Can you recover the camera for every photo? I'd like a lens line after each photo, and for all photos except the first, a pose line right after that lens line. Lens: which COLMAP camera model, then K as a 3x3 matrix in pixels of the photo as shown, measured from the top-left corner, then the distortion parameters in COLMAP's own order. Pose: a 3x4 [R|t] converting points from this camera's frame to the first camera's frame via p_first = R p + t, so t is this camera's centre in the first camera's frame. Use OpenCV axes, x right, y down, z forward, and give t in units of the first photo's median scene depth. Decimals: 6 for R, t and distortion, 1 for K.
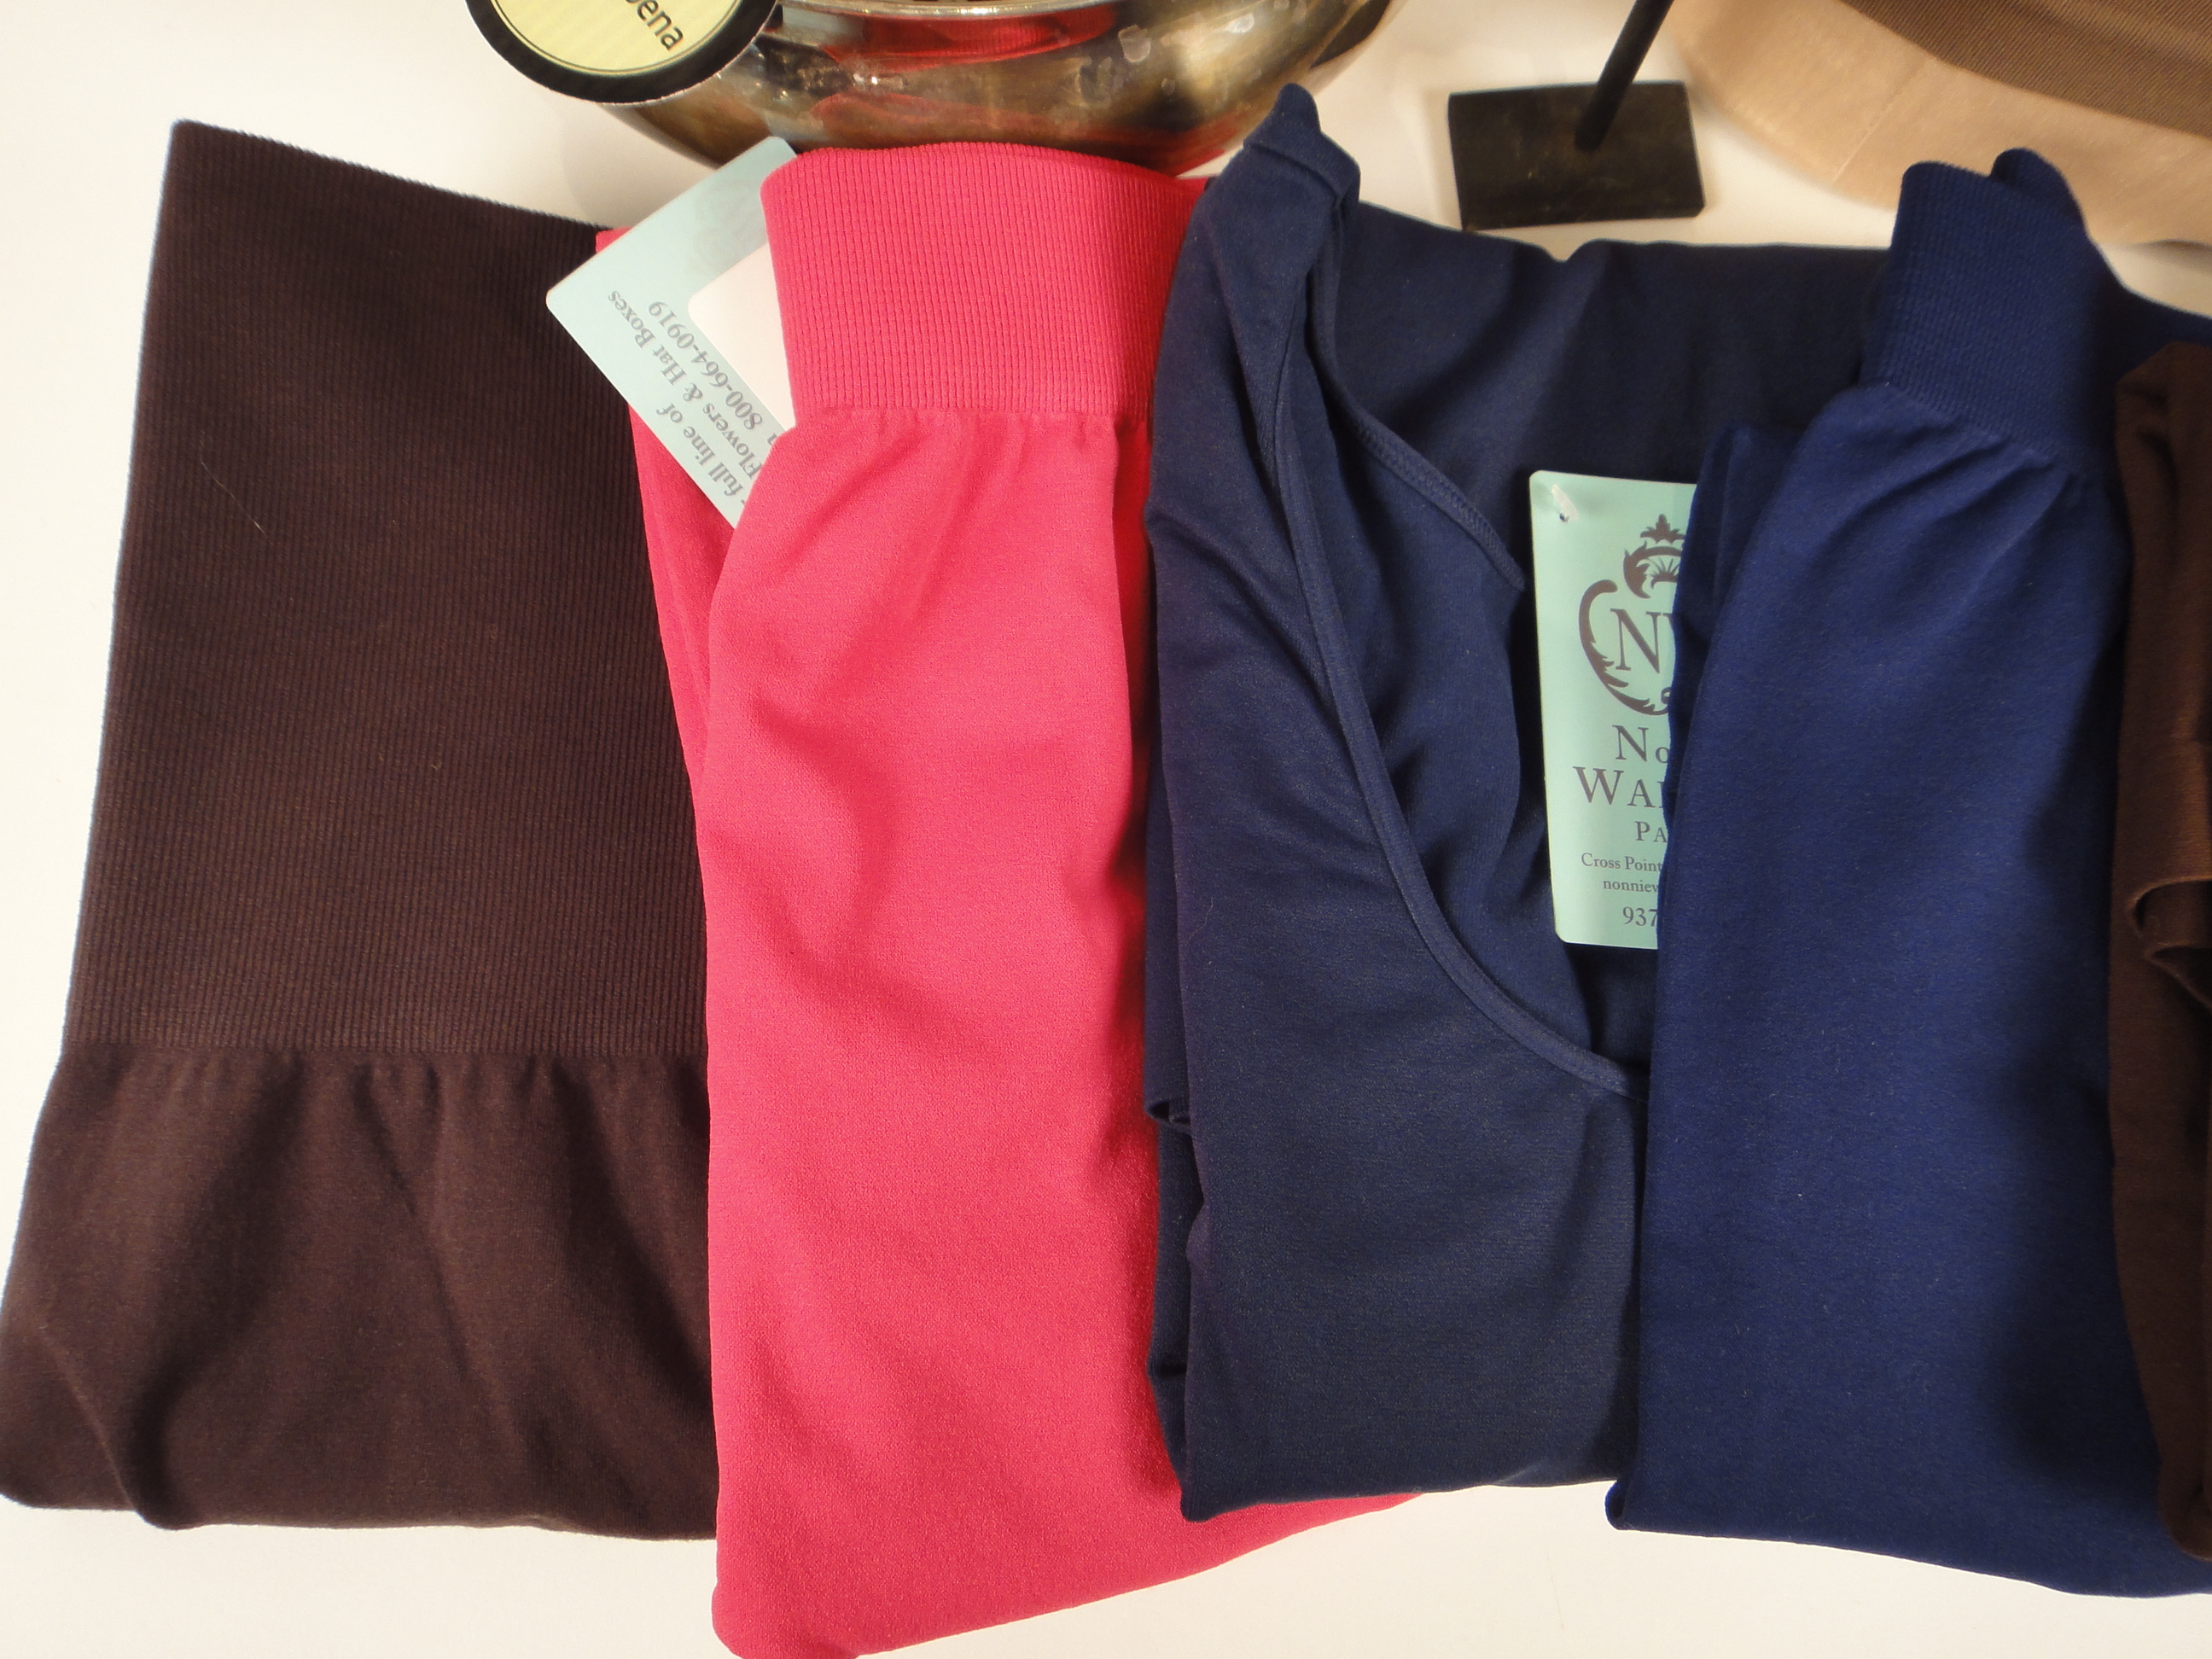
lens RADIAL K [[1596.3, 0, 1106.0], [0, 1596.3, 829.5], [0, 0, 1]] dist [-0.007145, -0.003127]
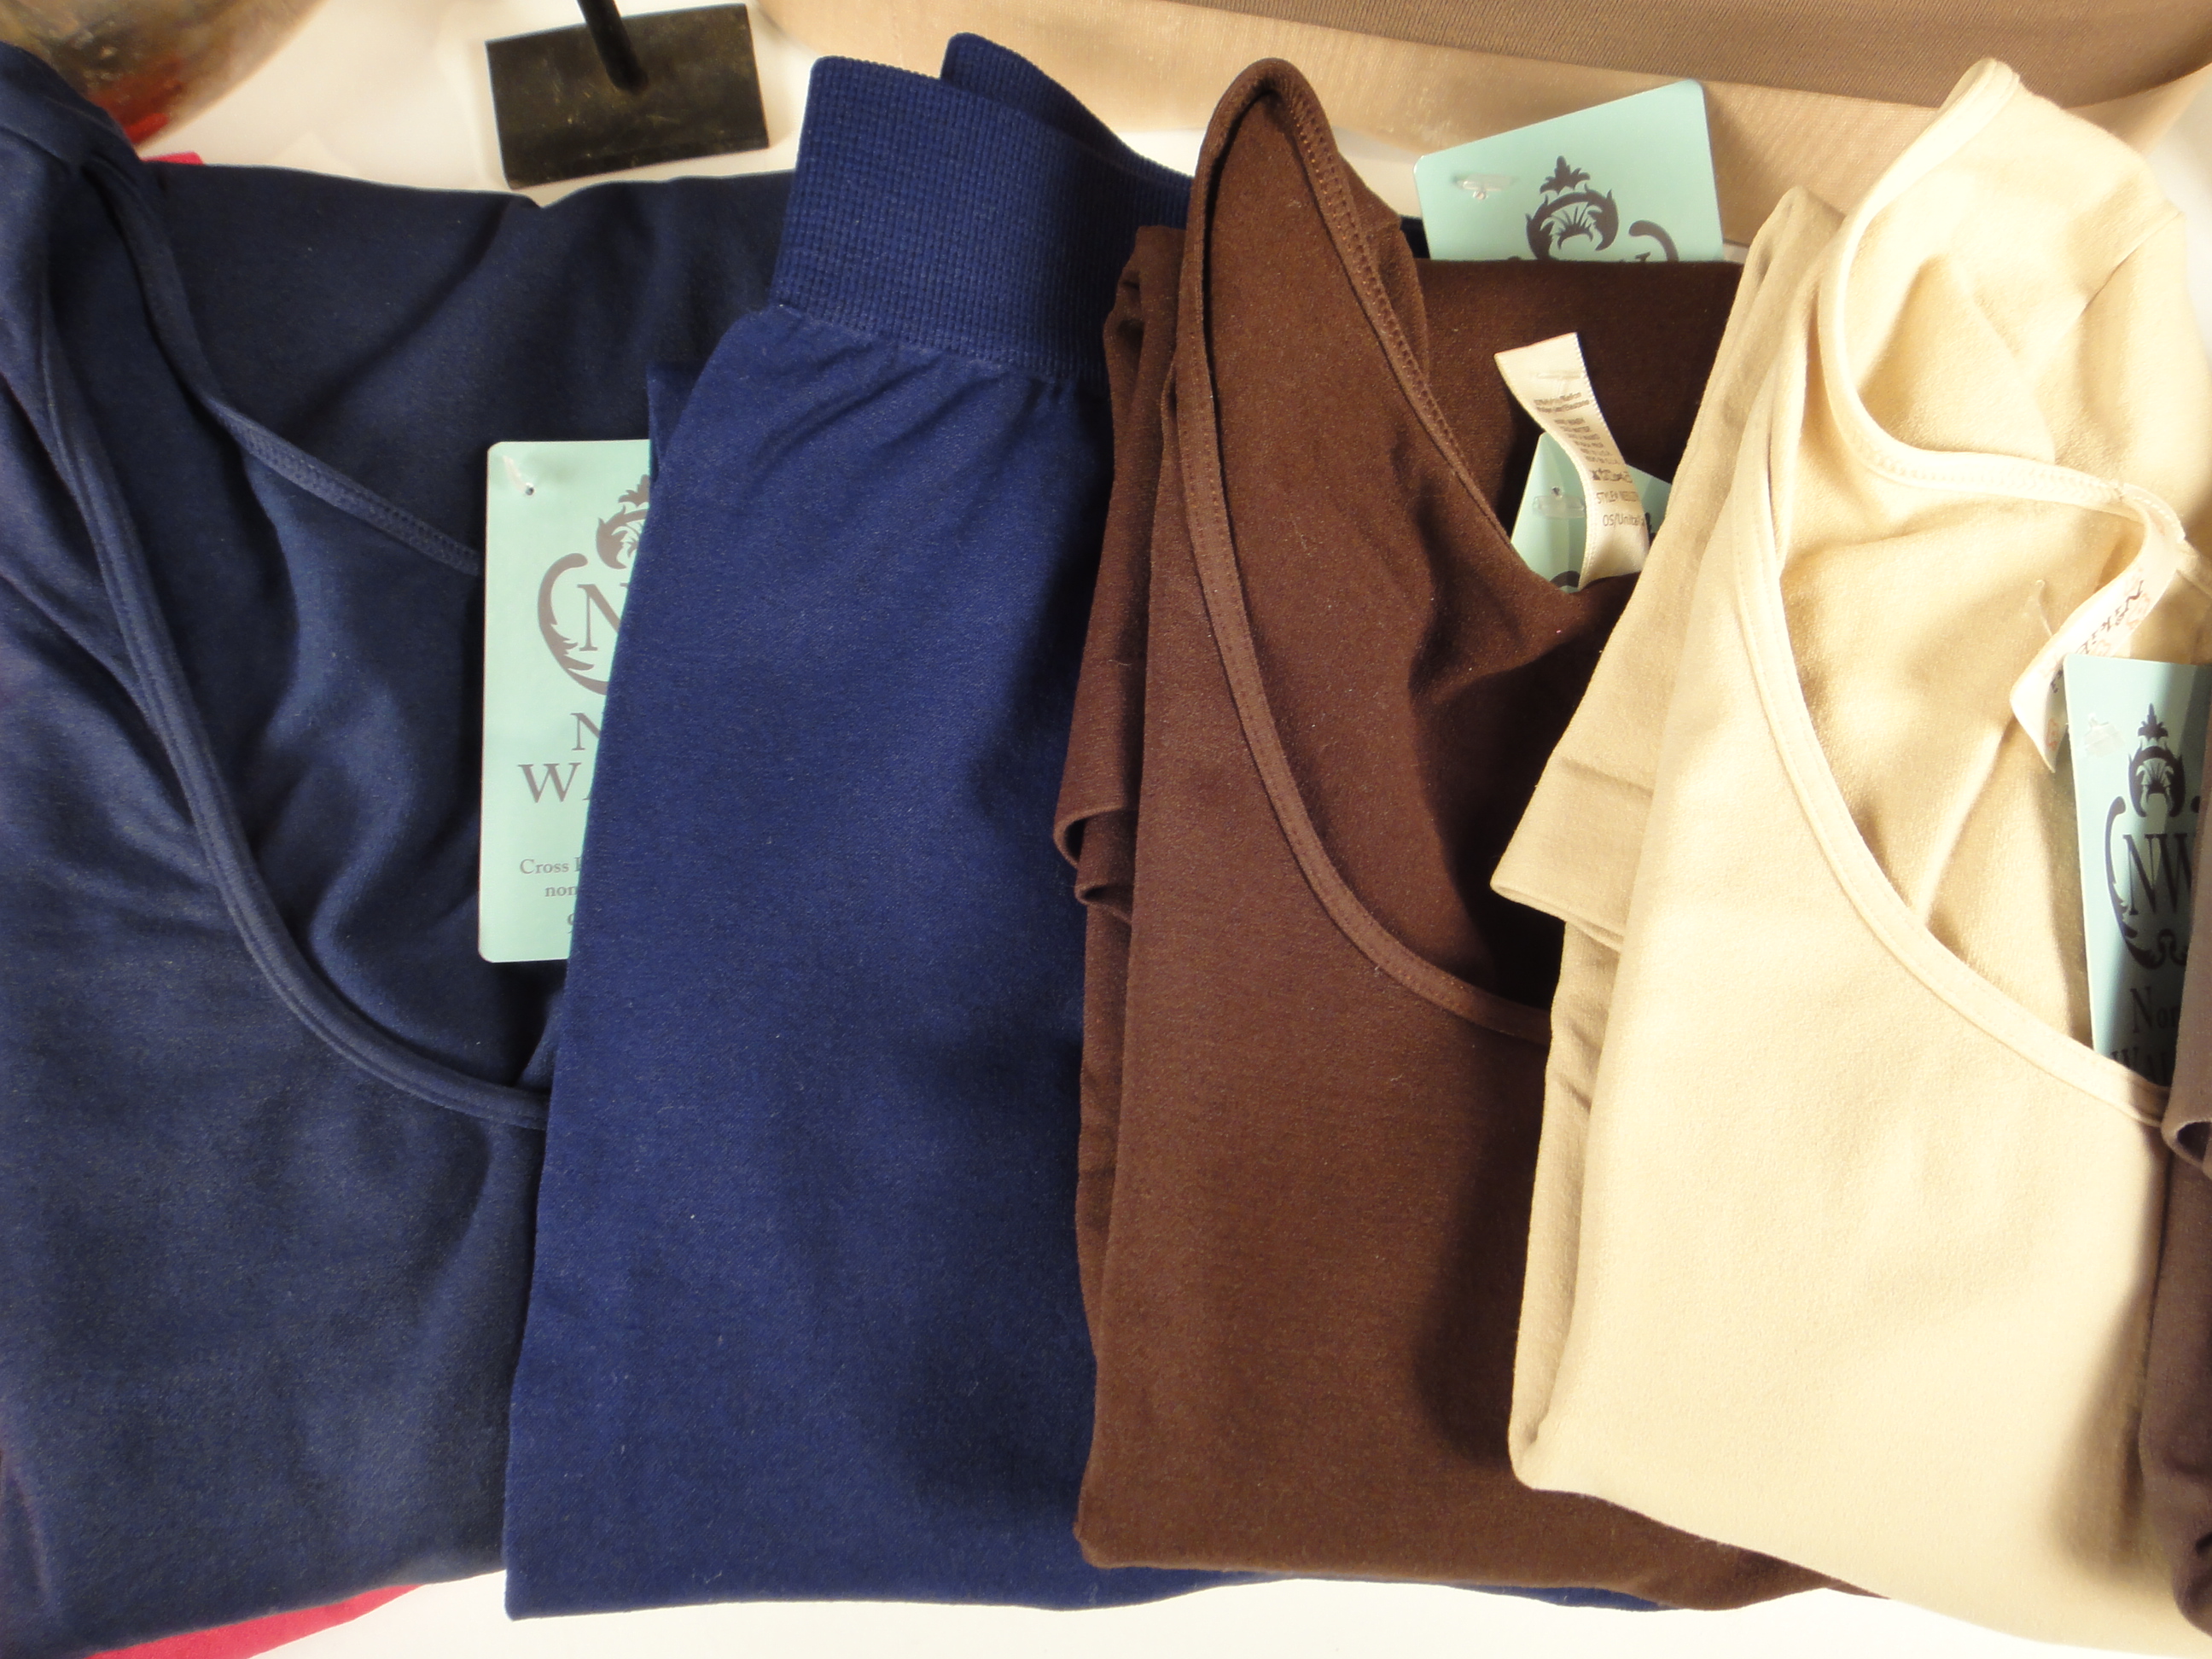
lens RADIAL K [[1576.3, 0, 1108.8], [0, 1576.3, 808.9], [0, 0, 1]] dist [0.010875, -0.001141]
pose [[0.992329, -0.119772, 0.030631, 0.619855], [0.119903, 0.992783, -0.002448, 0.029176], [-0.030117, 0.006102, 0.999528, 0.098429]]
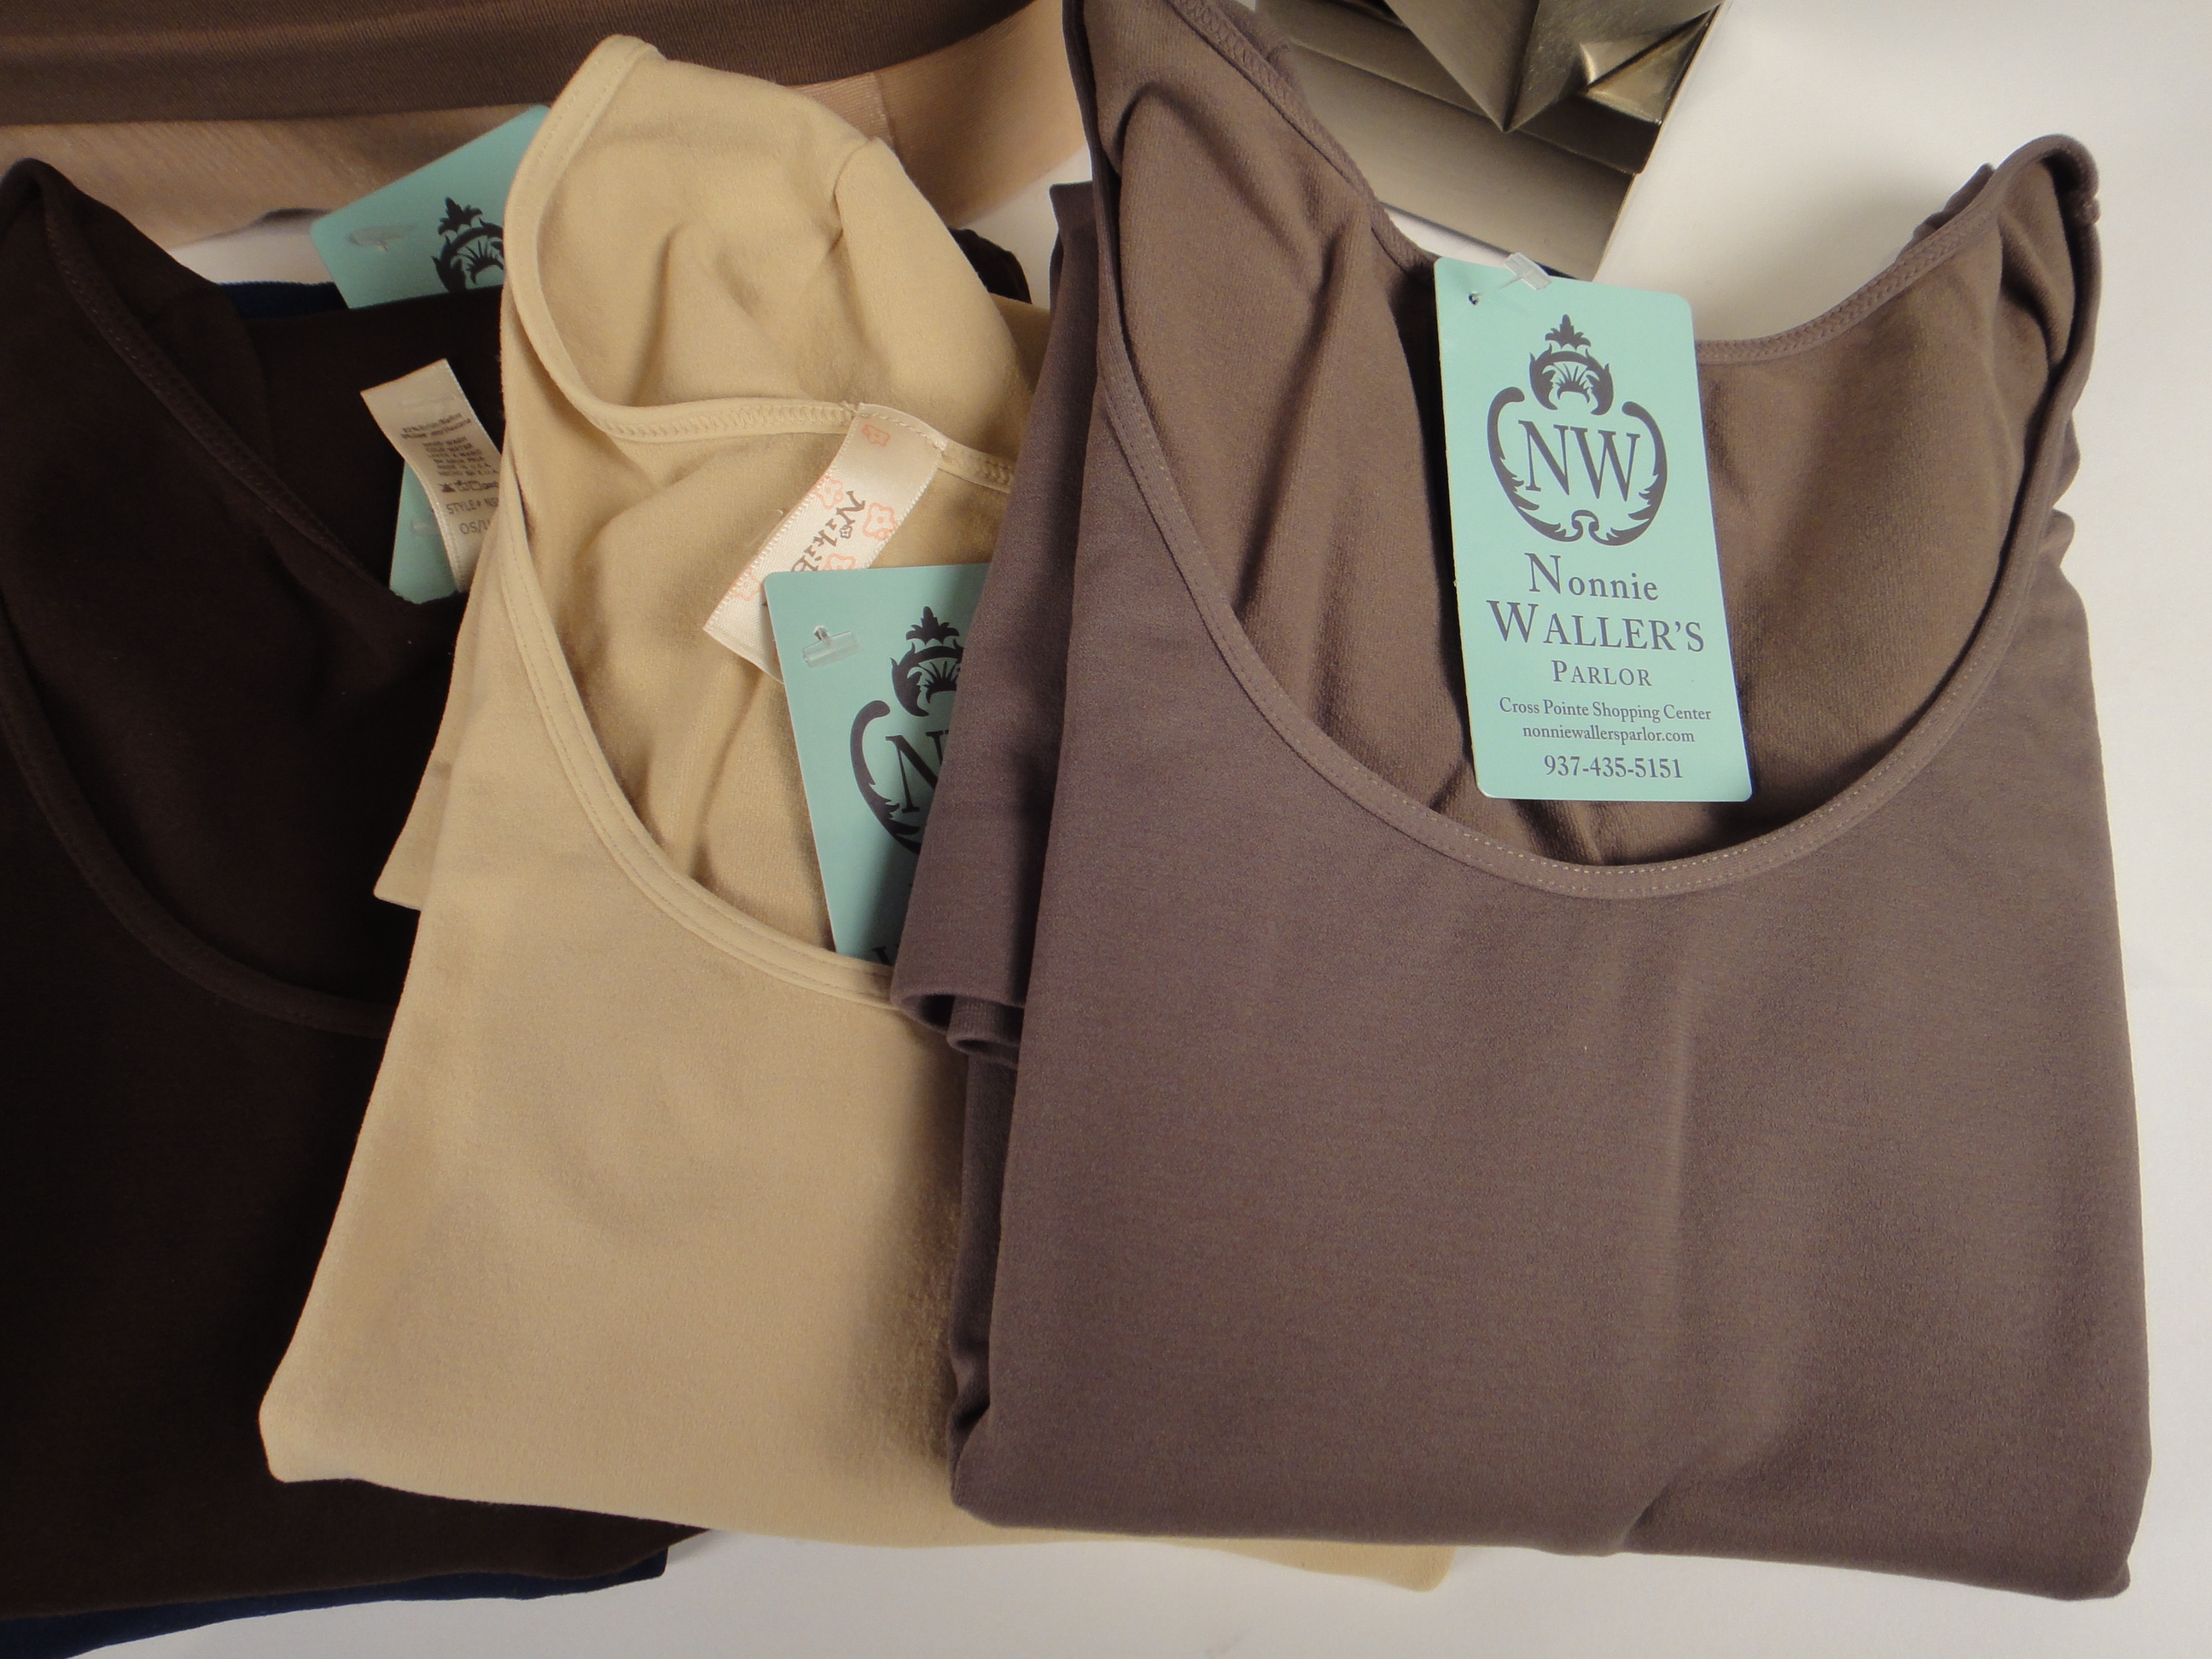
lens RADIAL K [[1576.3, 0, 1108.8], [0, 1576.3, 808.9], [0, 0, 1]] dist [0.010875, -0.001141]
pose [[0.955142, -0.295149, 0.024325, 1.284179], [0.296116, 0.953049, -0.063342, 0.240219], [-0.004487, 0.067704, 0.997695, 0.068771]]
